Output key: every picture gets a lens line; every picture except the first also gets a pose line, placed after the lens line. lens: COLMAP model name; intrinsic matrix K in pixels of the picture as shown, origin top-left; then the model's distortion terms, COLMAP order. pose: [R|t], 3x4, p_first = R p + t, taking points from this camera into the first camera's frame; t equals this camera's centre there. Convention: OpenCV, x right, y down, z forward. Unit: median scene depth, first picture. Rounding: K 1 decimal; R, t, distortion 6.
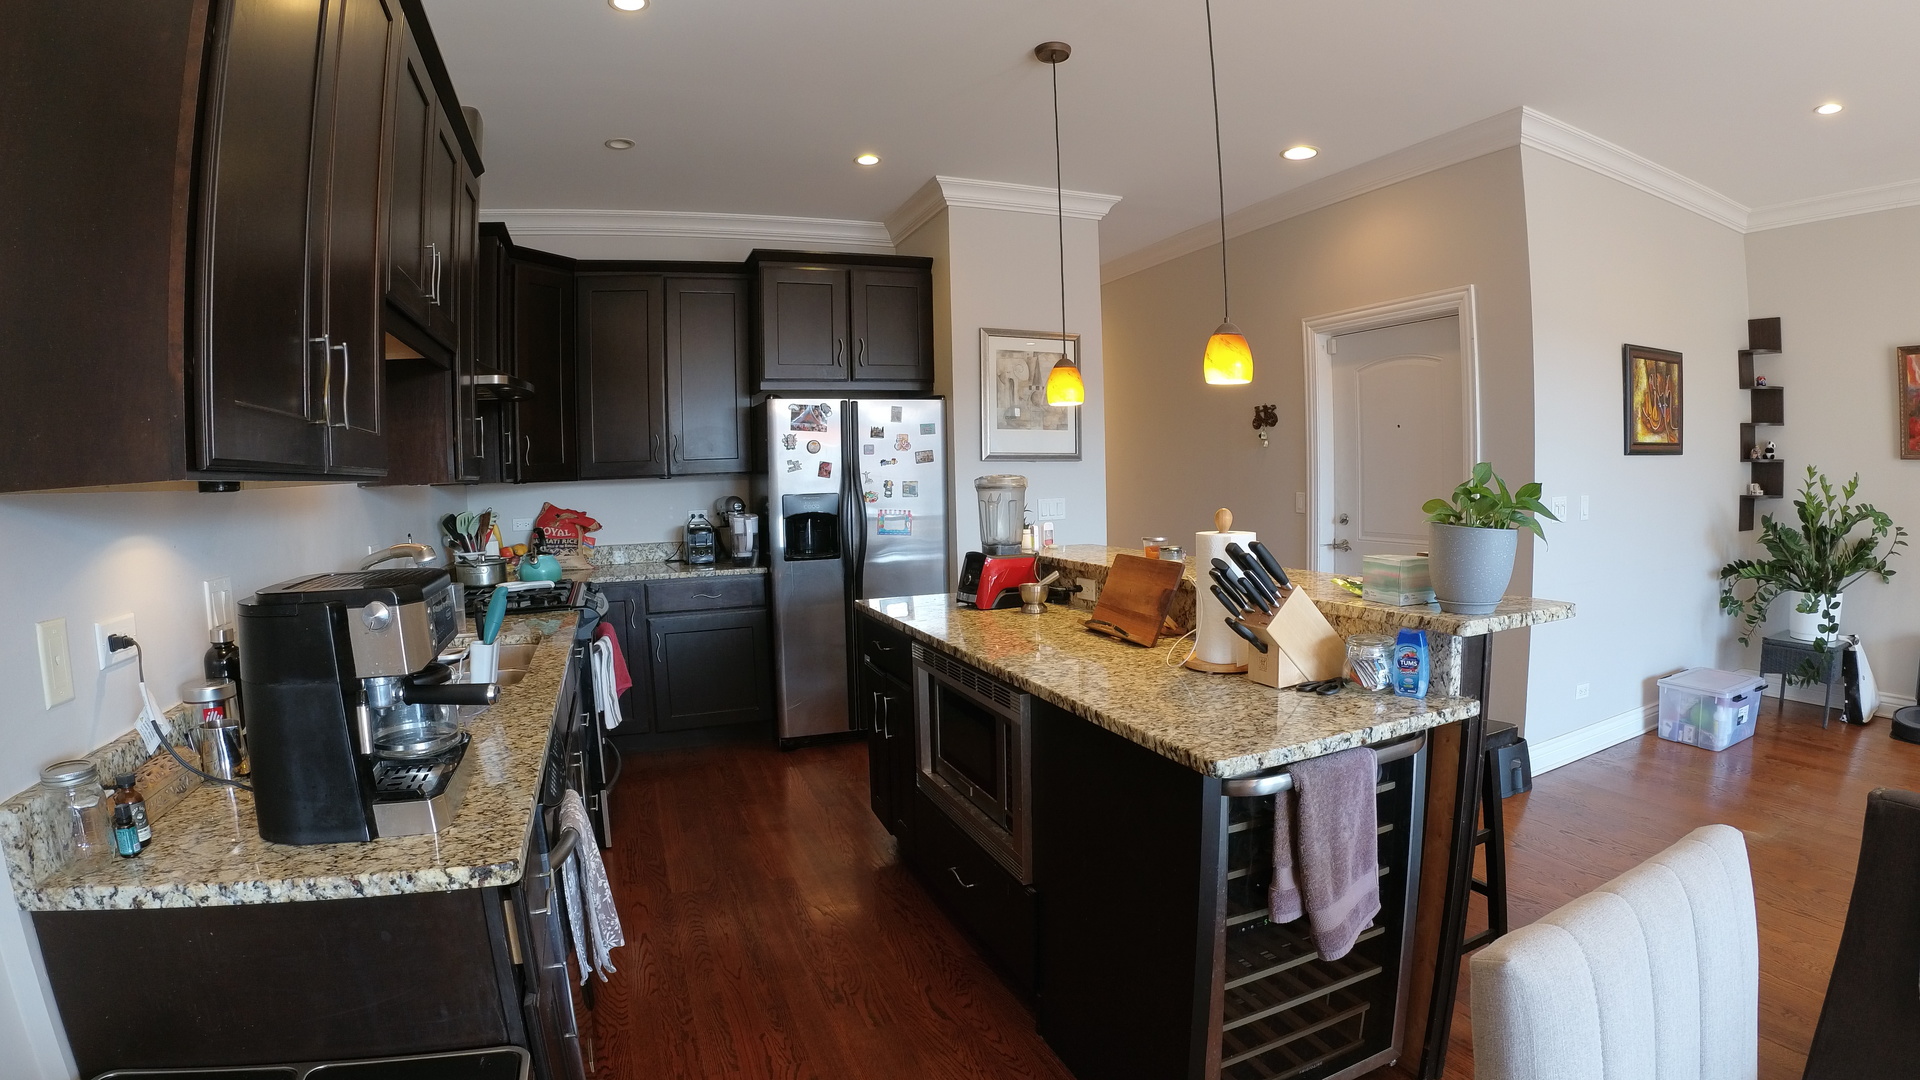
lens RADIAL K [[914.8, 0, 964.3], [0, 914.8, 545.2], [0, 0, 1]] dist [-0.222947, 0.054708]
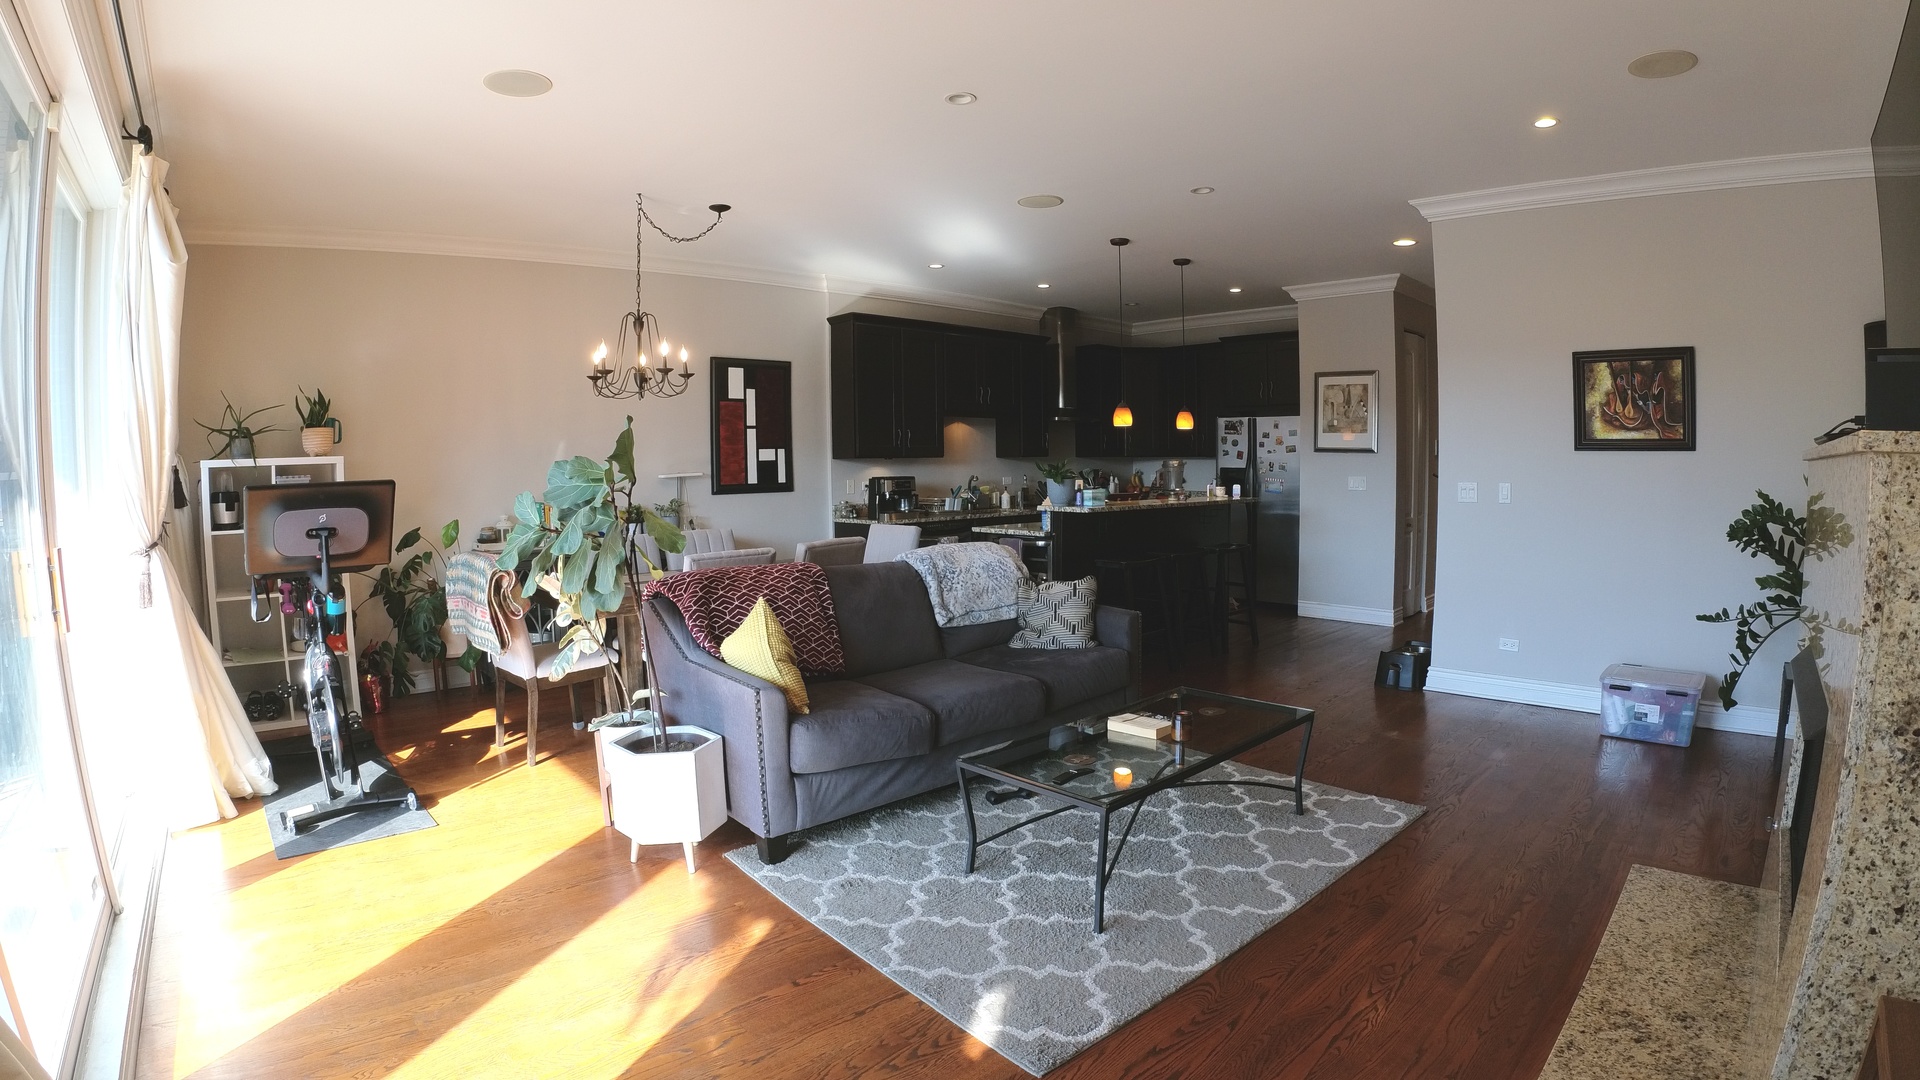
lens RADIAL K [[914.8, 0, 964.3], [0, 914.8, 545.2], [0, 0, 1]] dist [-0.222947, 0.054708]
pose [[0.363729, 0.103935, -0.925688, 1.364747], [-0.075599, 0.993771, 0.081874, -0.007628], [0.928432, 0.040201, 0.369320, -0.190671]]
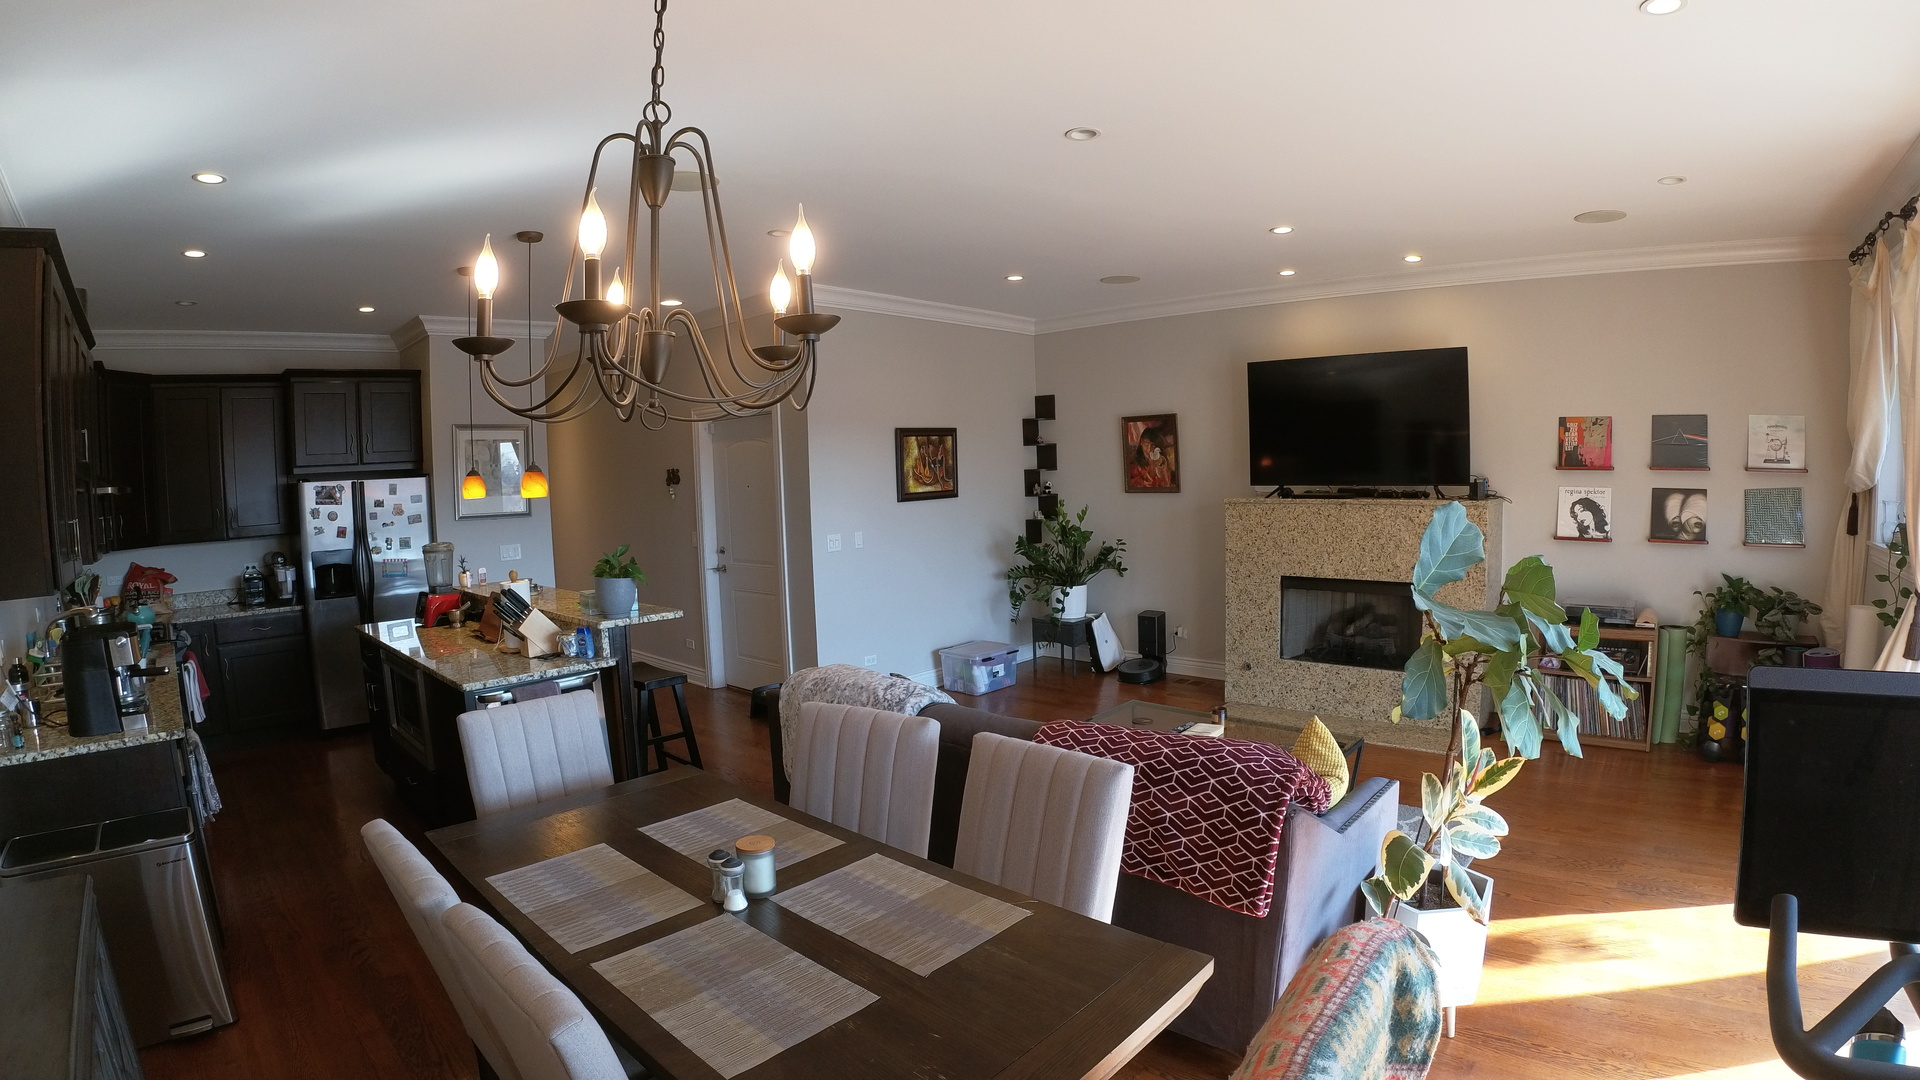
lens RADIAL K [[914.8, 0, 964.3], [0, 914.8, 545.2], [0, 0, 1]] dist [-0.222947, 0.054708]
pose [[0.902089, -0.039643, 0.429725, 0.169706], [0.042935, 0.999076, 0.002038, -0.025944], [-0.429409, 0.016612, 0.902957, -0.520565]]
